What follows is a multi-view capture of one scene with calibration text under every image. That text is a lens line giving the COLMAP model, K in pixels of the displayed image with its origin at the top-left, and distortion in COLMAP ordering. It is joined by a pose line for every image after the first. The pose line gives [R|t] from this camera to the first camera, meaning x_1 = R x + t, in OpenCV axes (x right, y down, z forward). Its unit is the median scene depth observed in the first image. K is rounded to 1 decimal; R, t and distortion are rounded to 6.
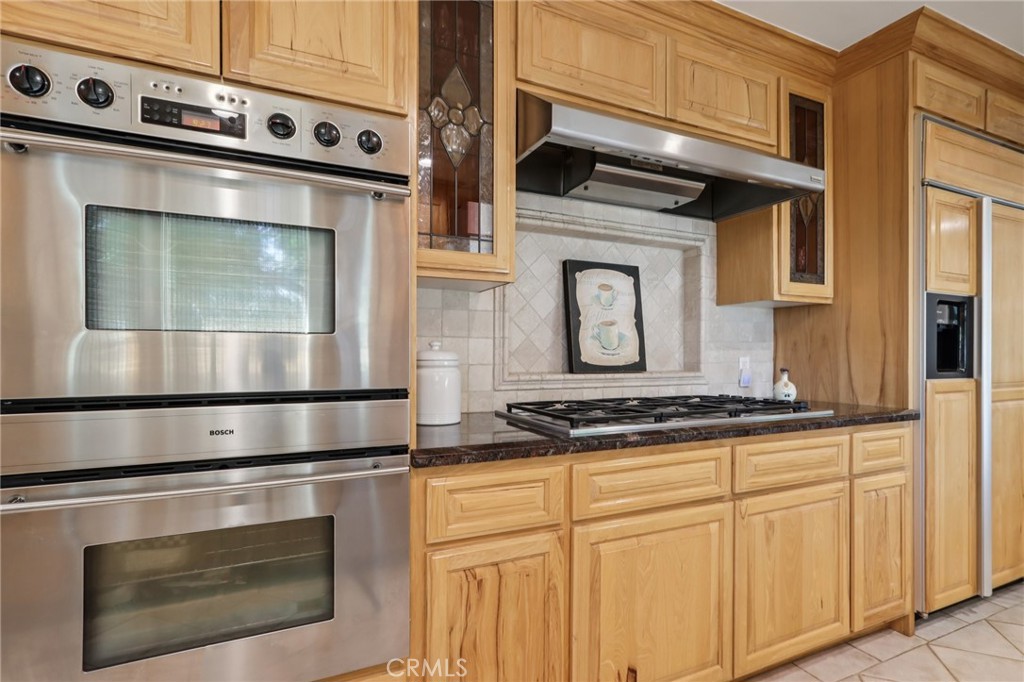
lens RADIAL K [[478.3, 0, 513.1], [0, 478.3, 345.0], [0, 0, 1]] dist [-0.006495, -0.000335]
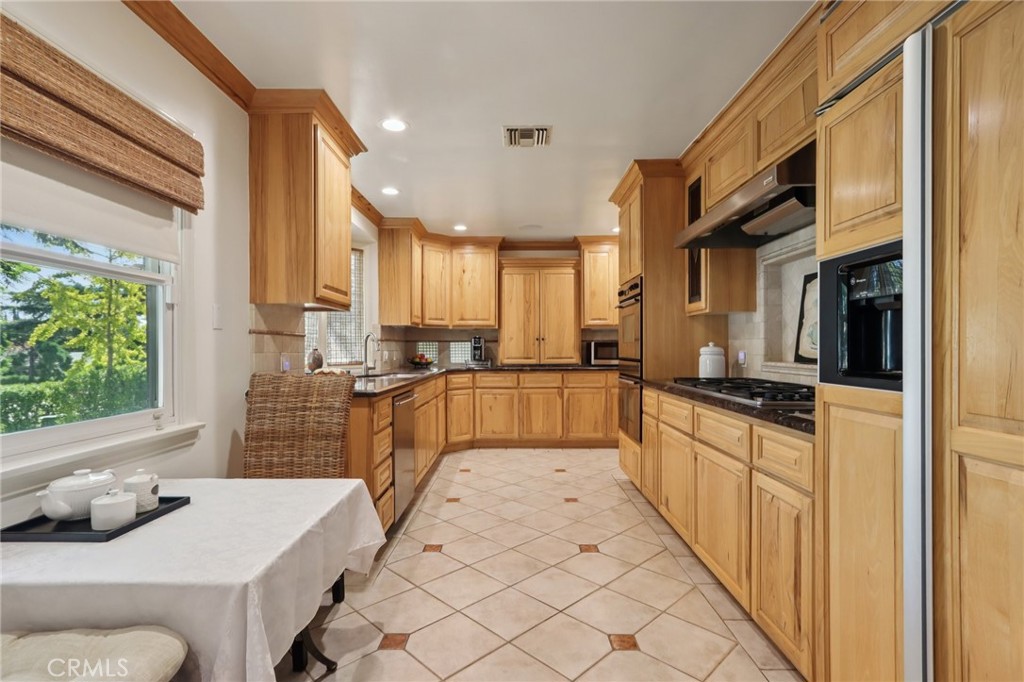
lens RADIAL K [[478.3, 0, 512.5], [0, 478.3, 346.3], [0, 0, 1]] dist [-0.006495, -0.000335]
pose [[-0.417743, -0.007005, -0.908538, 1.711233], [-0.001708, 0.999975, -0.006925, 0.025052], [0.908564, -0.001341, -0.417744, 0.884667]]
